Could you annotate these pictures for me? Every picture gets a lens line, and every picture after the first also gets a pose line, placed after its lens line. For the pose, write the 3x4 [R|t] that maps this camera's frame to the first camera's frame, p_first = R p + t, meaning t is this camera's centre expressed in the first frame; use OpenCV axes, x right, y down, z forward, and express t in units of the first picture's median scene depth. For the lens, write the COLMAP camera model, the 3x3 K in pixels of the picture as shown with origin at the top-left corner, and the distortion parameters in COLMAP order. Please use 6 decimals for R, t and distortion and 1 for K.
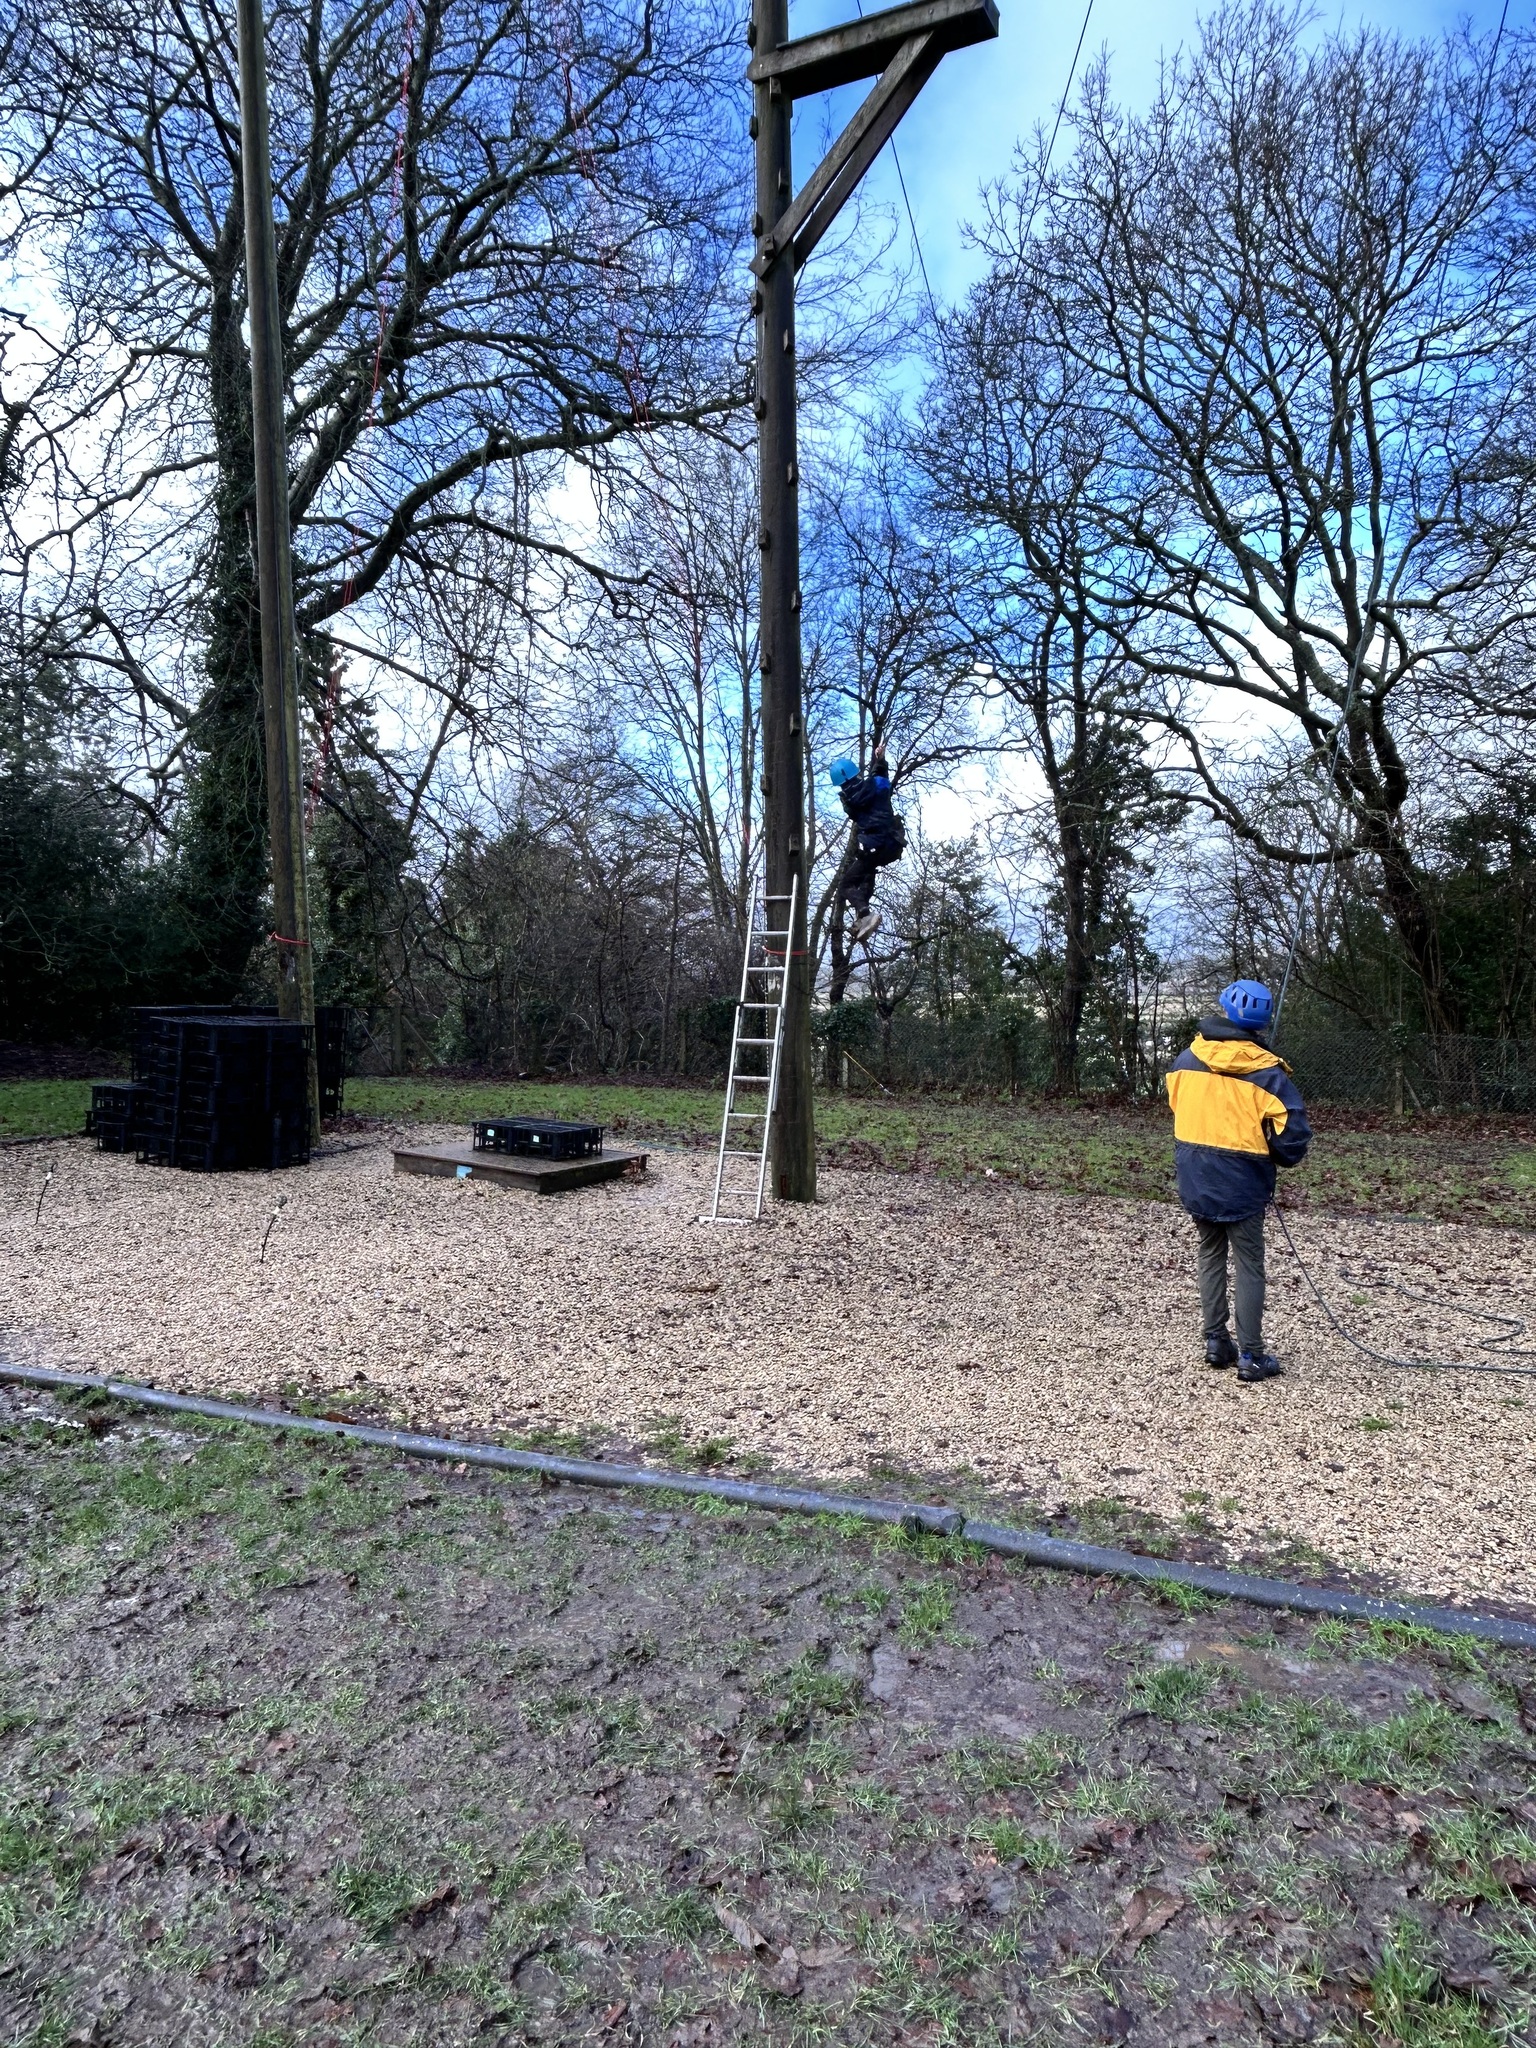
lens RADIAL K [[1369.7, 0, 778.3], [0, 1369.7, 1026.6], [0, 0, 1]] dist [-0.000207, -0.001781]
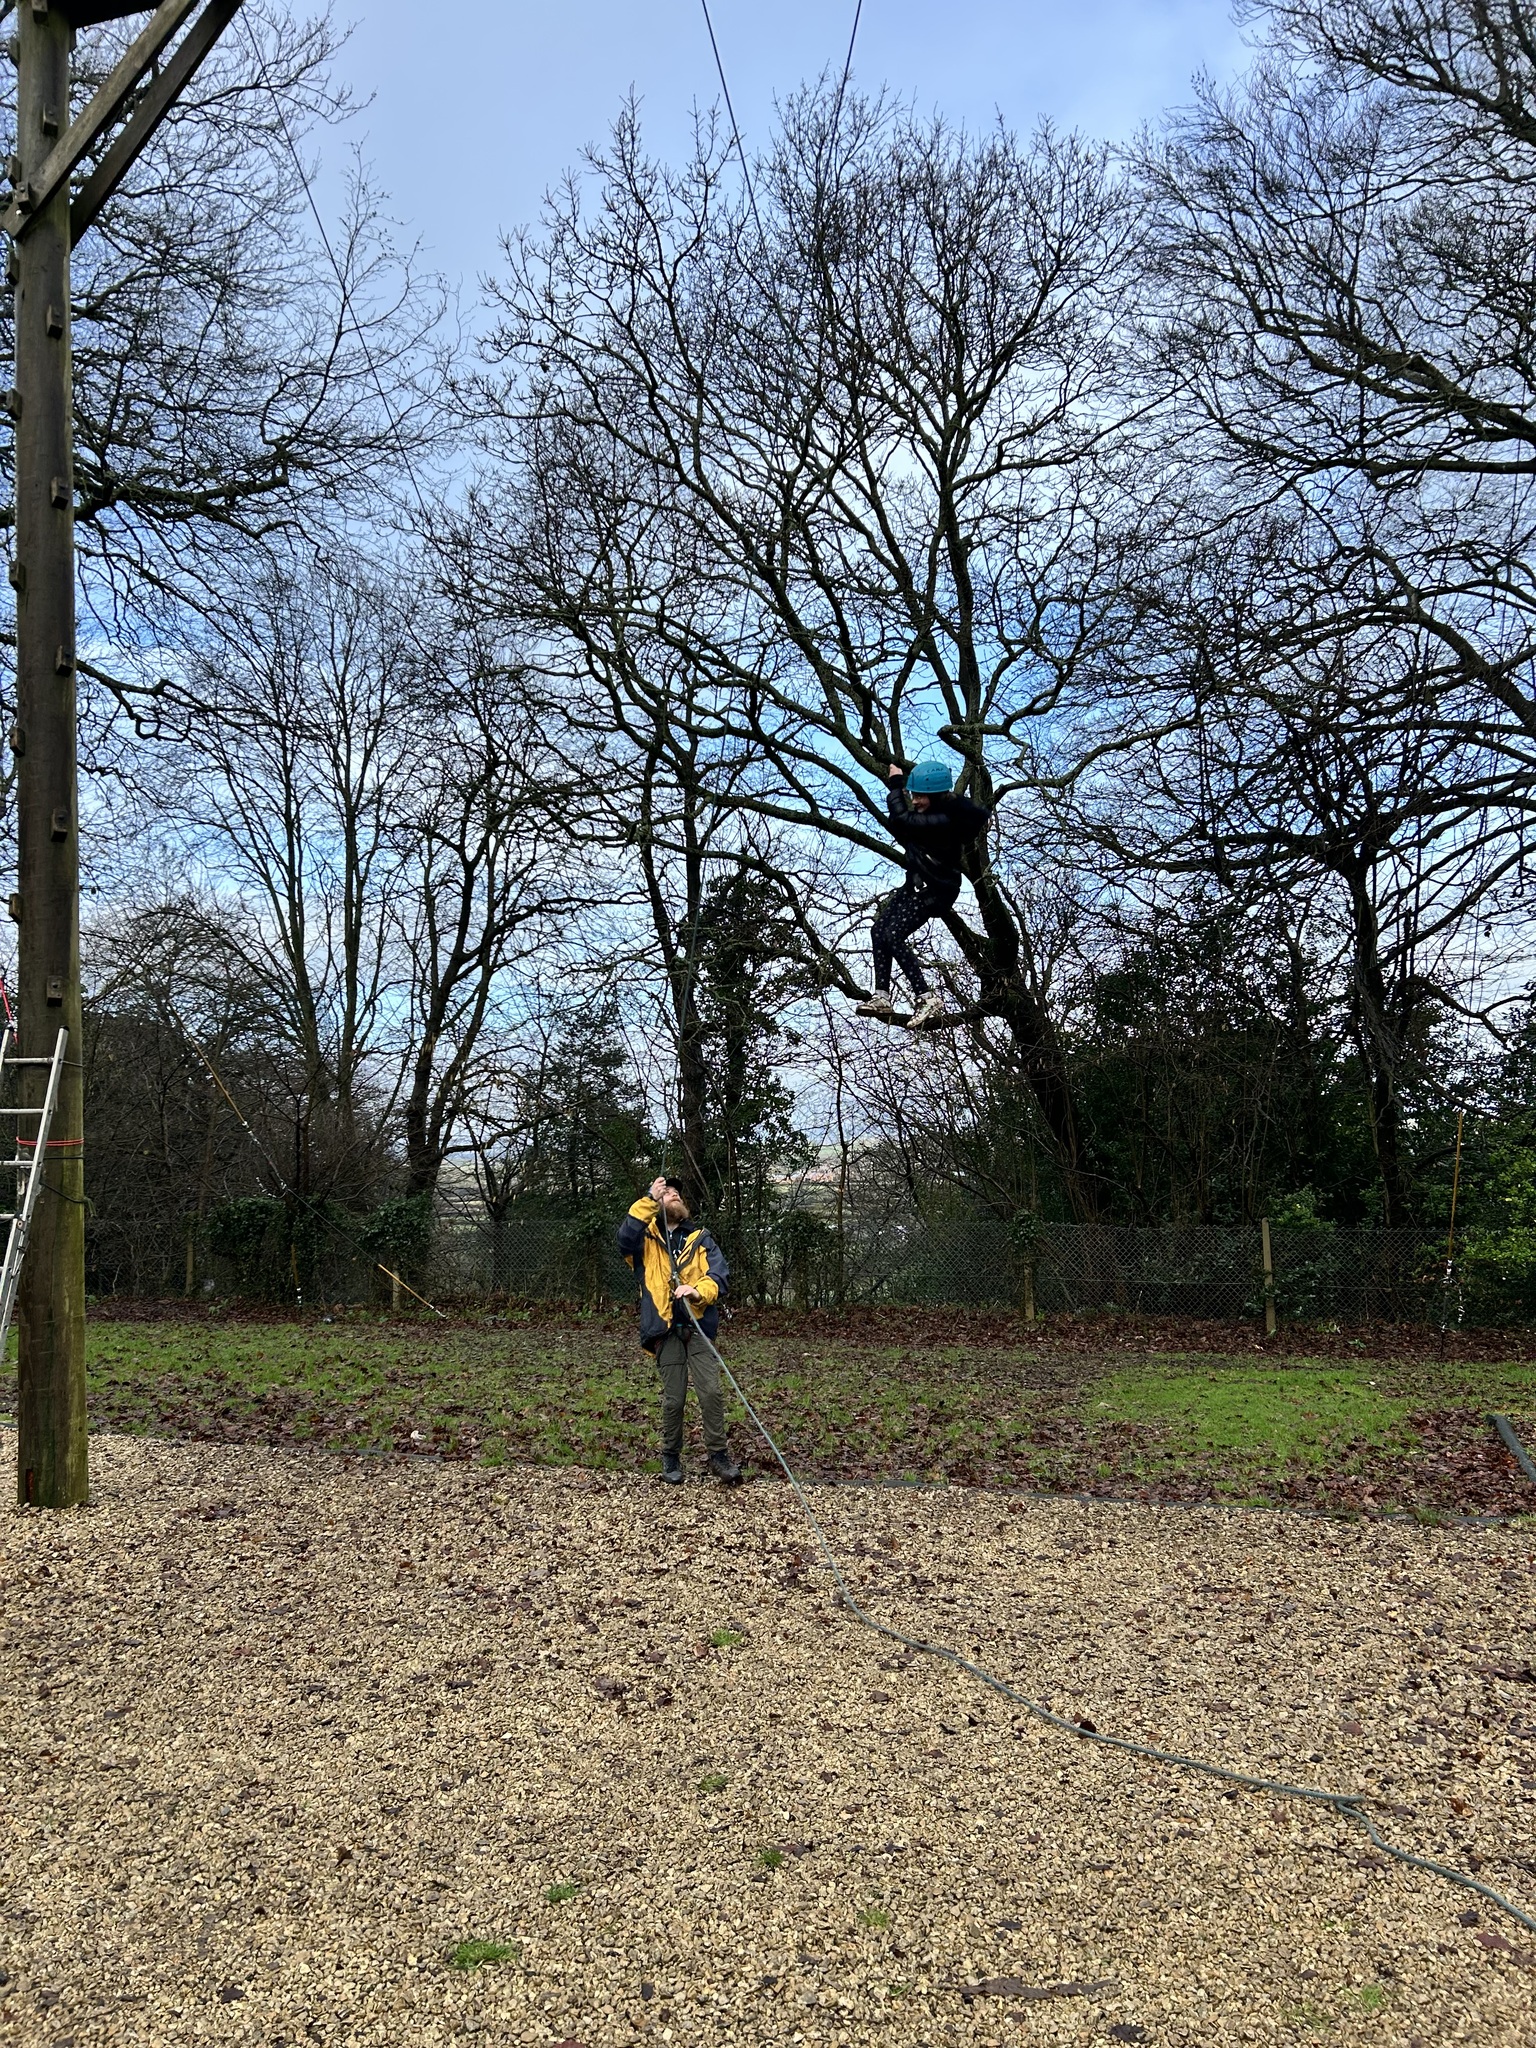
lens RADIAL K [[1535.7, 0, 756.3], [0, 1535.7, 1031.1], [0, 0, 1]] dist [0.063412, -0.062396]
pose [[0.983516, -0.003143, 0.180792, 0.184663], [0.025455, 0.992299, -0.121223, -0.004069], [-0.179019, 0.123827, 0.976022, 0.123595]]
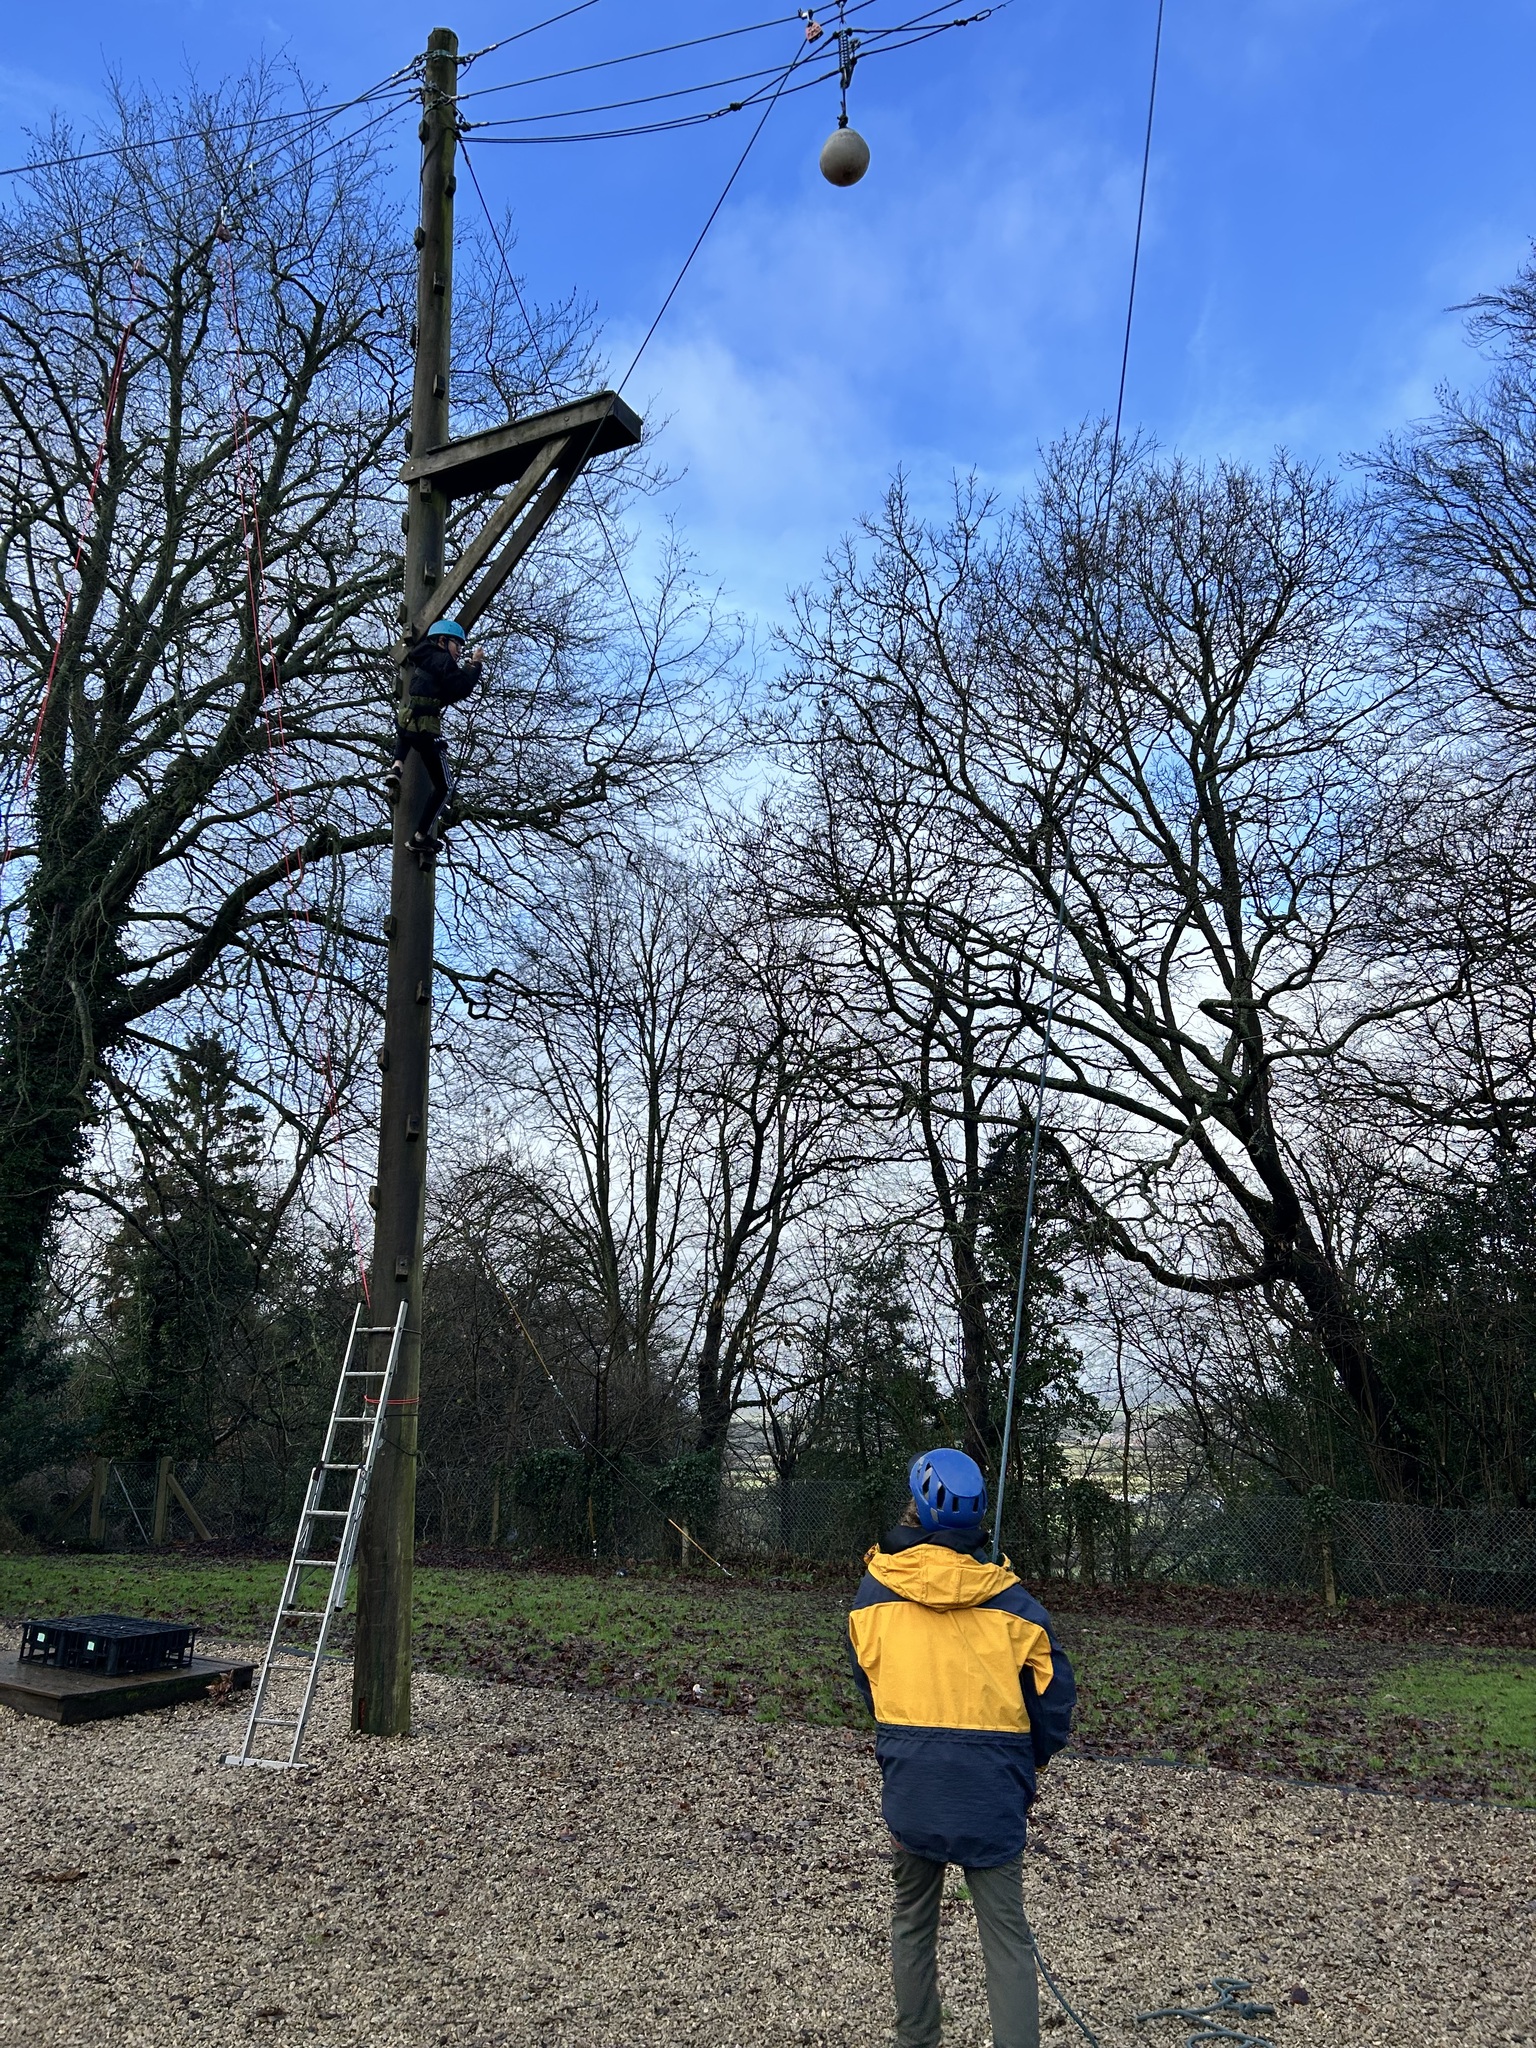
lens RADIAL K [[1535.7, 0, 777.7], [0, 1535.7, 1028.2], [0, 0, 1]] dist [0.063412, -0.062396]
pose [[0.999979, 0.003488, 0.005533, 0.193856], [-0.001787, 0.959431, -0.281938, -0.005969], [-0.006292, 0.281922, 0.959417, 0.039851]]
